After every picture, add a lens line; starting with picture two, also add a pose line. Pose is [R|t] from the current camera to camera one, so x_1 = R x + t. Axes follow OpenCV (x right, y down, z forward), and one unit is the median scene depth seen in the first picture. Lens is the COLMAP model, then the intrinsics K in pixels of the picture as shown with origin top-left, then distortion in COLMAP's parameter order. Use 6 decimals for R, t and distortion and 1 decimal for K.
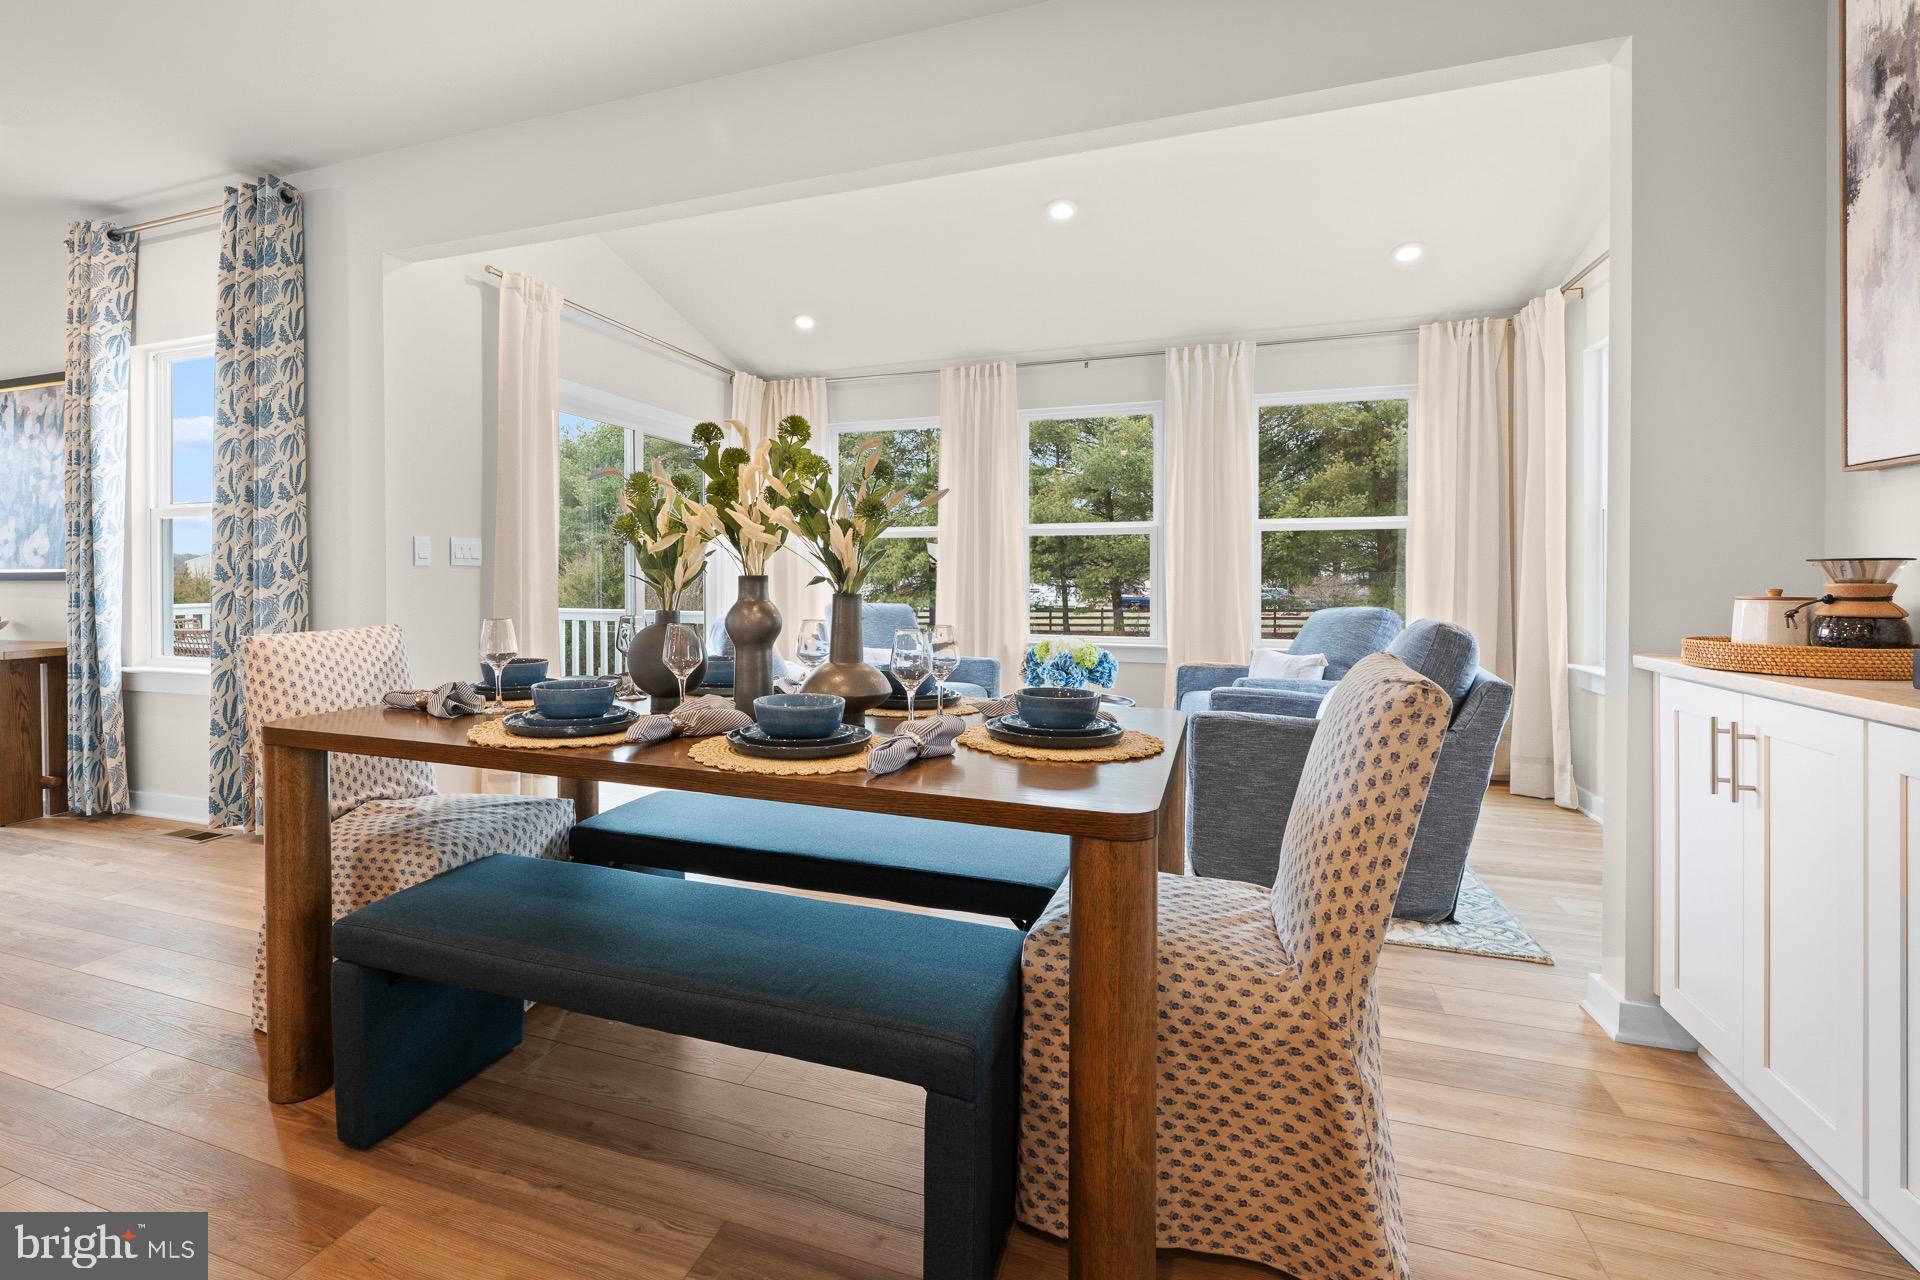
lens RADIAL K [[887.7, 0, 869.3], [0, 887.7, 592.1], [0, 0, 1]] dist [-0.002035, 0.000120]
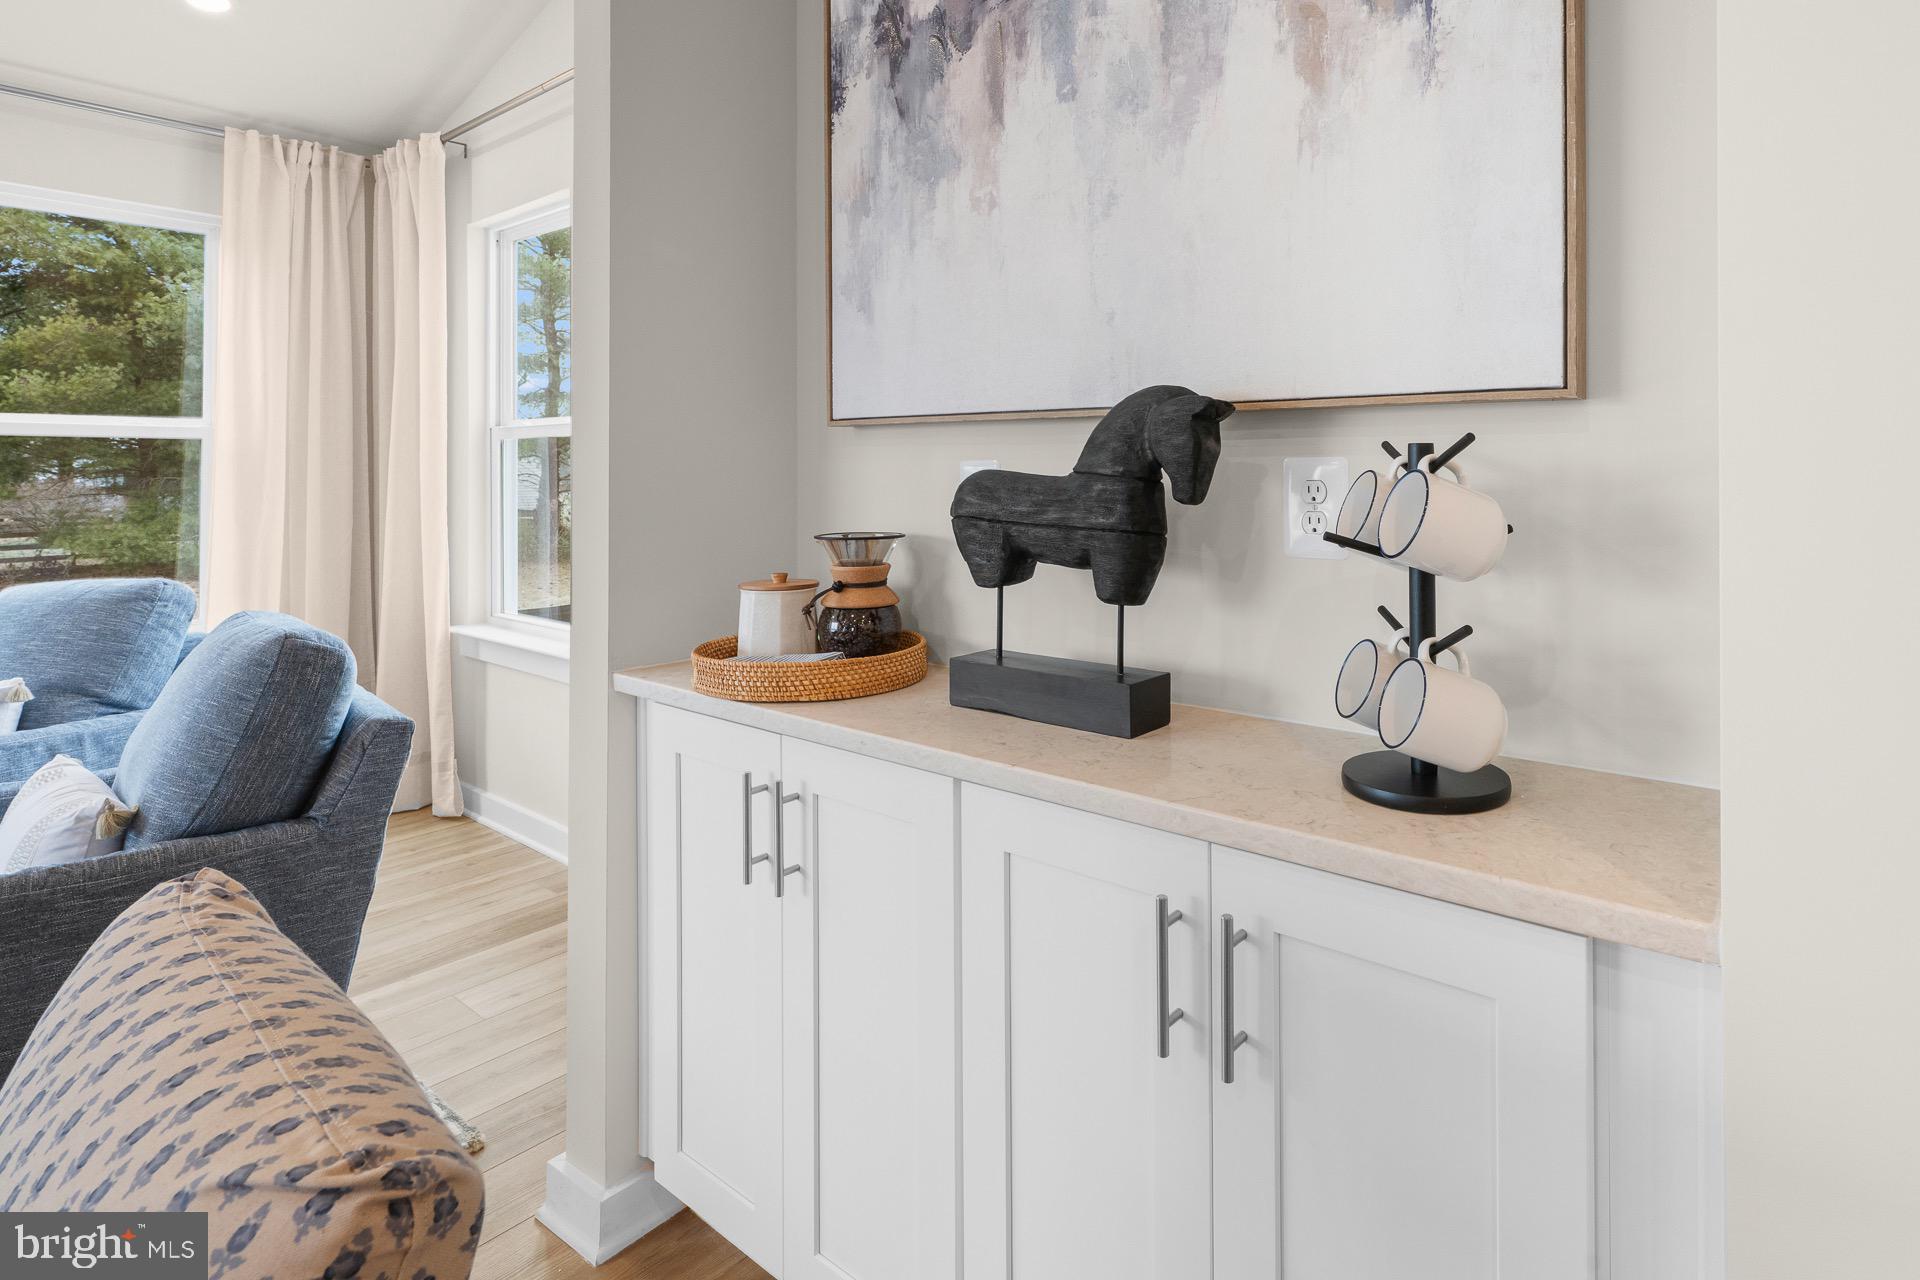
lens RADIAL K [[990.8, 0, 1122.1], [0, 990.8, 455.2], [0, 0, 1]] dist [0.001017, 0.000484]
pose [[0.266400, 0.015040, 0.963745, 0.217814], [0.022895, 0.999497, -0.021927, -0.066753], [-0.963591, 0.027906, 0.265922, 0.394614]]
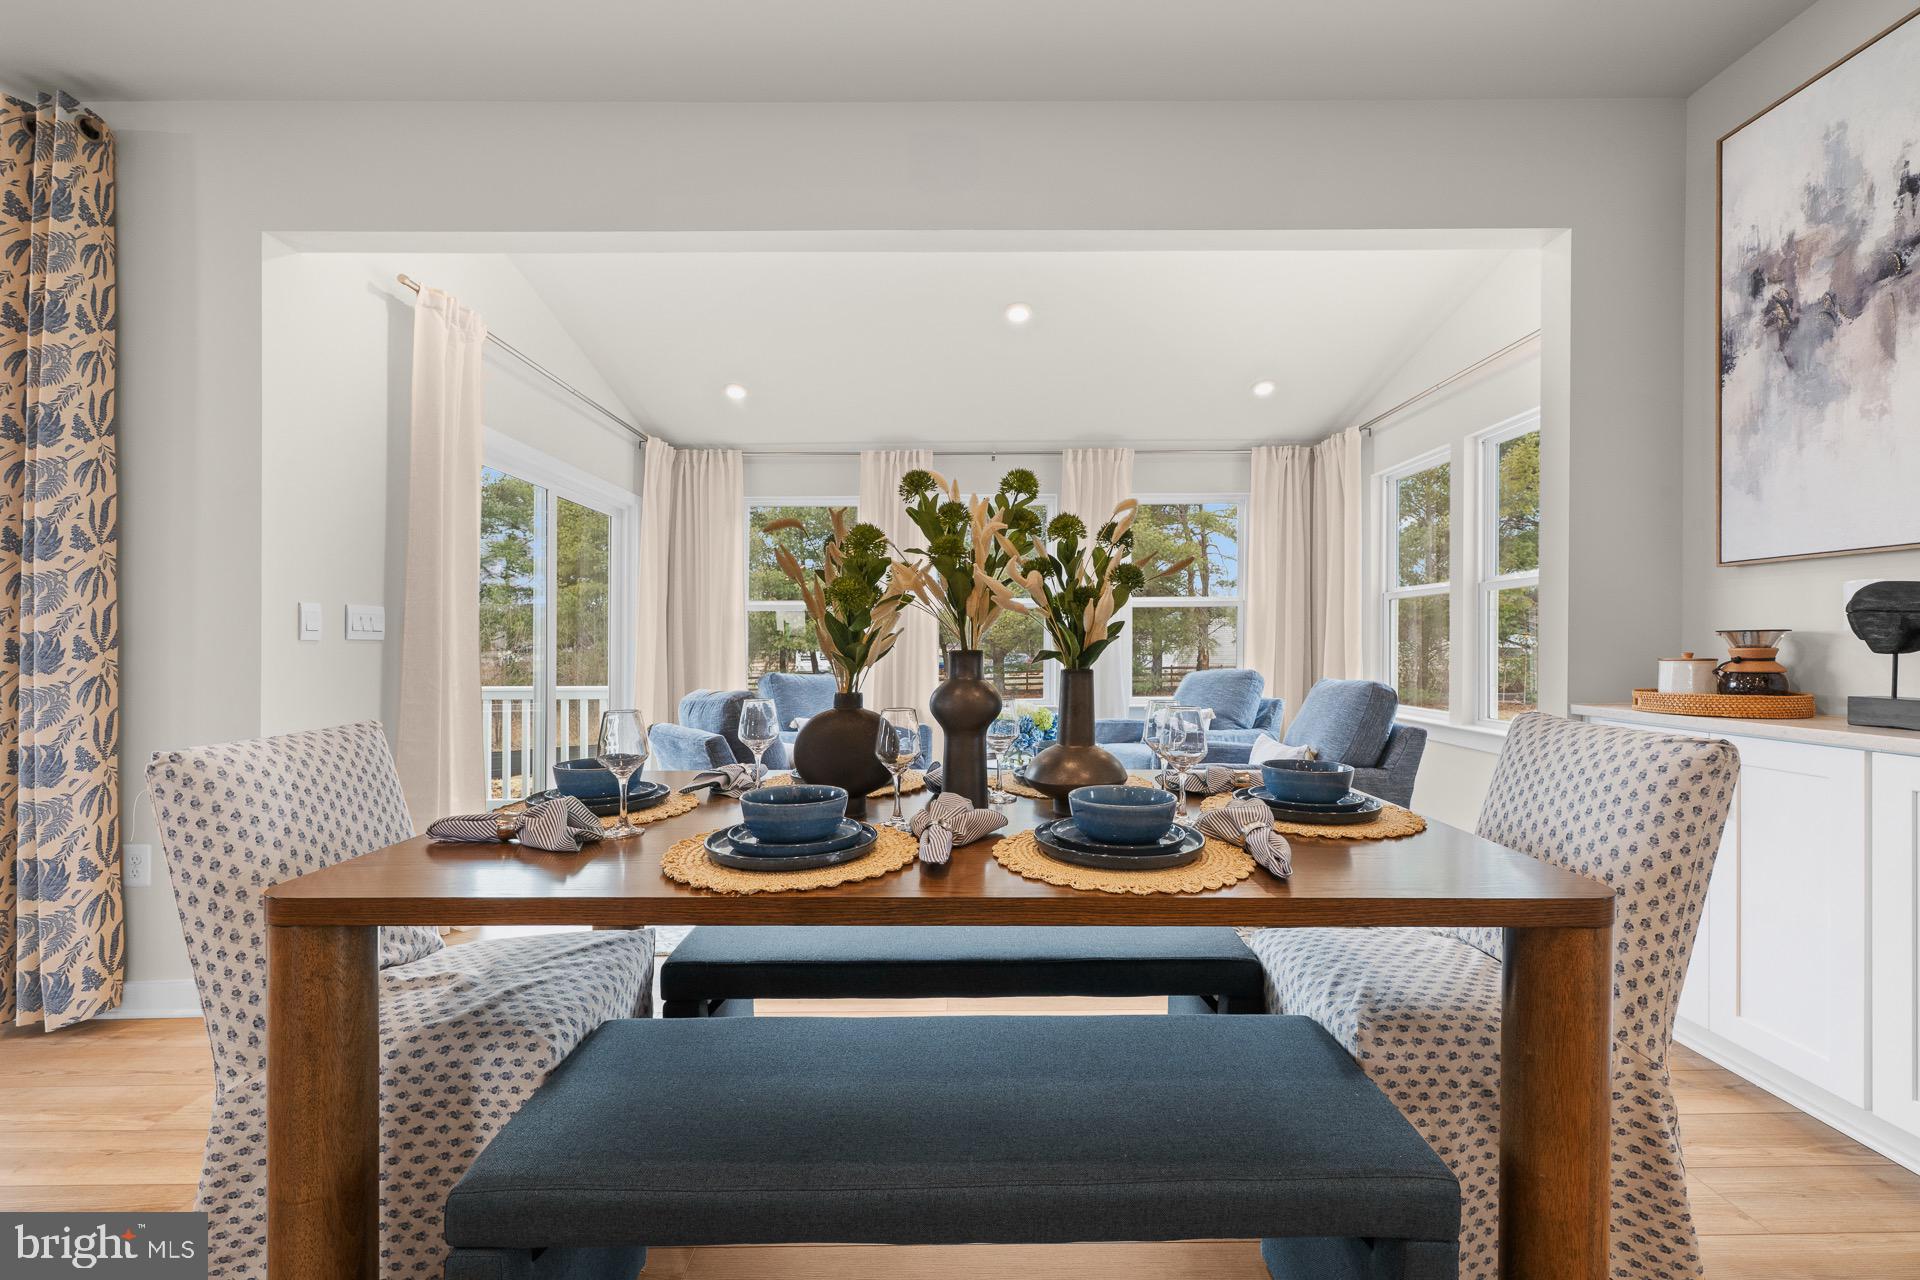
lens RADIAL K [[770.4, 0, 968.6], [0, 770.4, 648.3], [0, 0, 1]] dist [-0.000339, -0.000288]
pose [[0.931037, -0.009045, 0.364812, -0.348686], [0.014456, 0.999822, -0.012105, -0.009817], [-0.364638, 0.016544, 0.931002, 0.255899]]
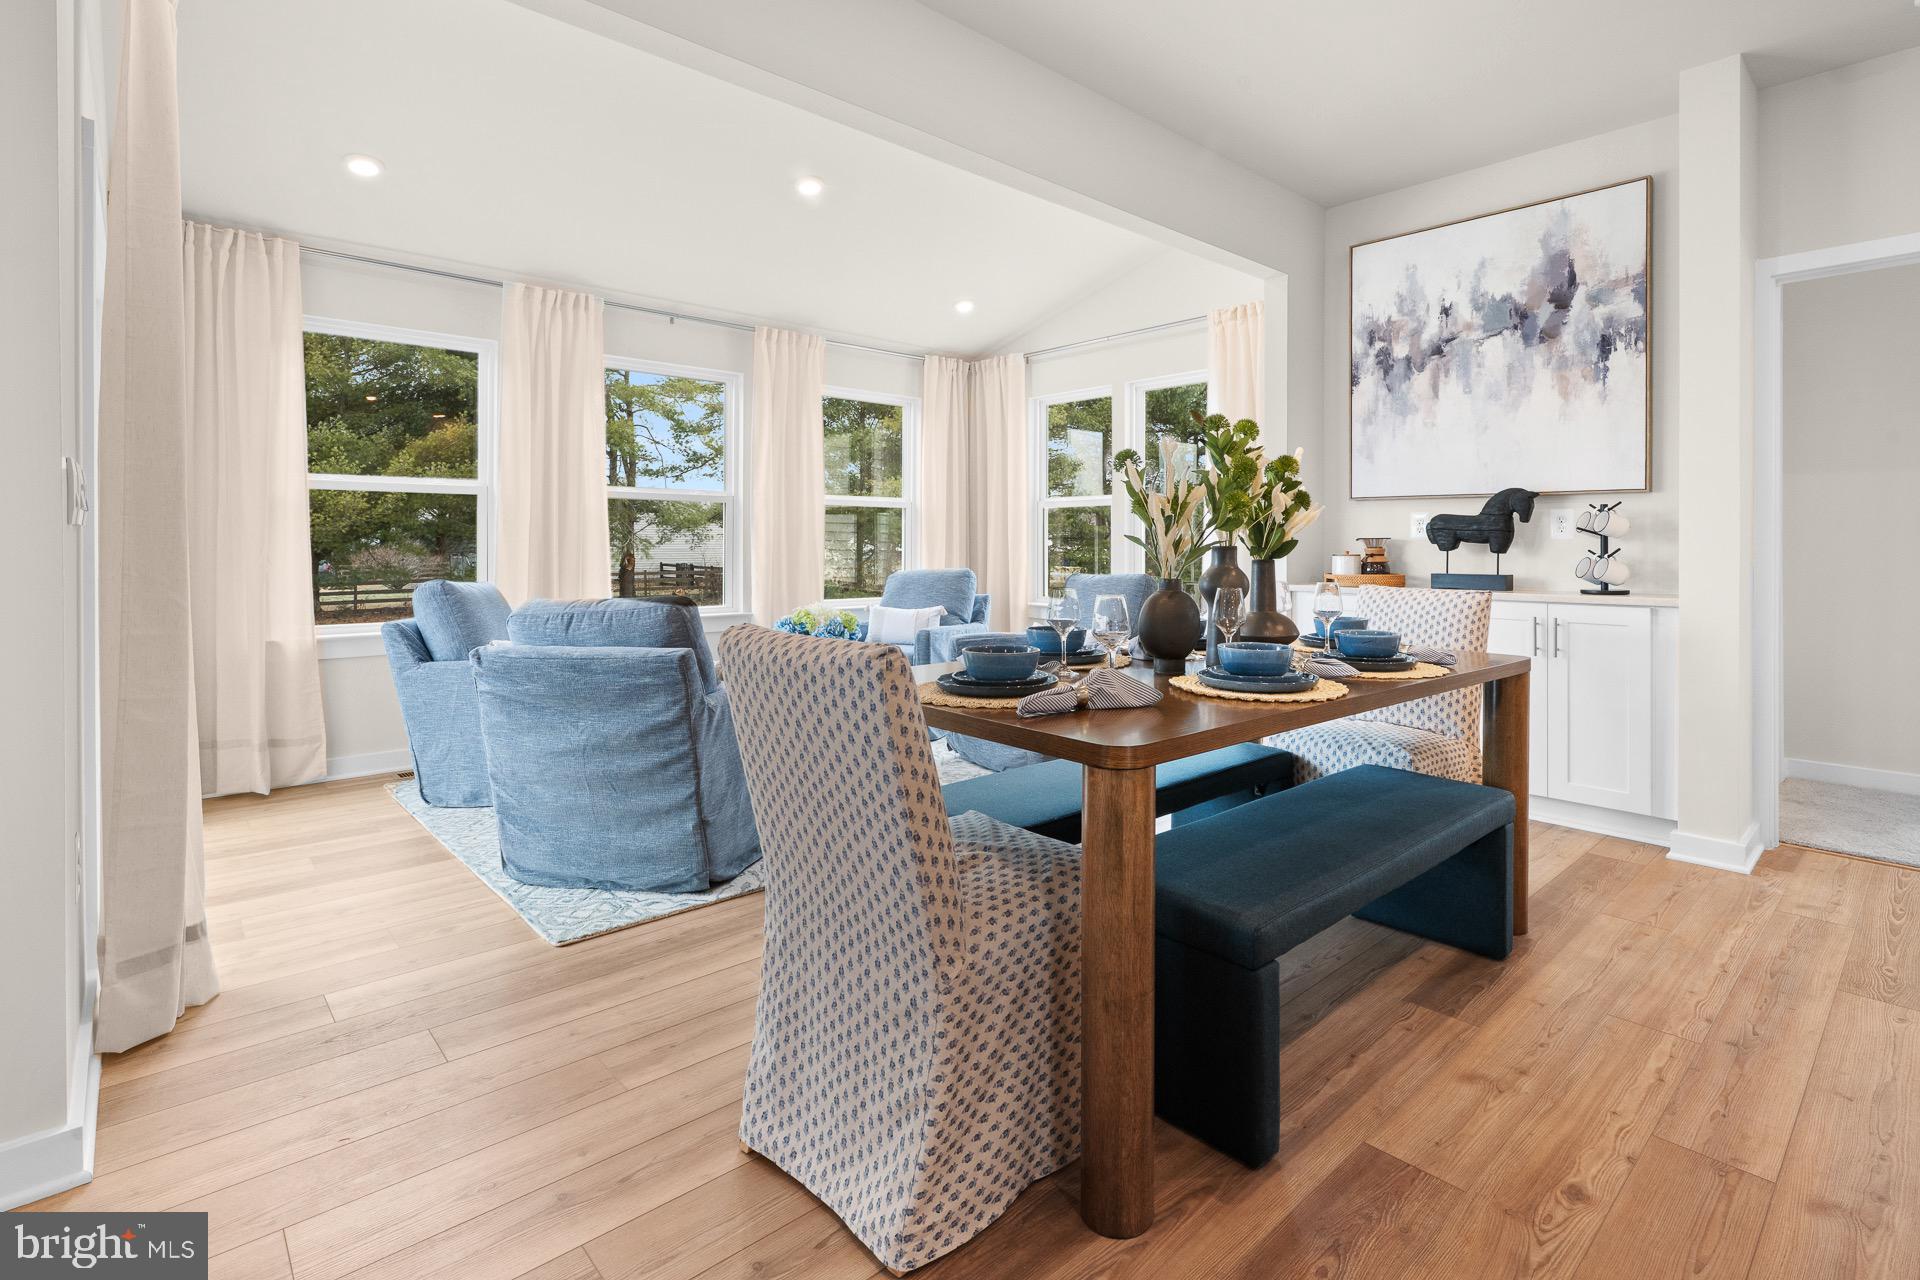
lens RADIAL K [[923.5, 0, 1018.3], [0, 923.5, 544.5], [0, 0, 1]] dist [0.000081, 0.000560]
pose [[0.427480, -0.000589, 0.904024, -1.180403], [0.015863, 0.999851, -0.006849, -0.014573], [-0.903885, 0.017269, 0.427426, 0.614802]]
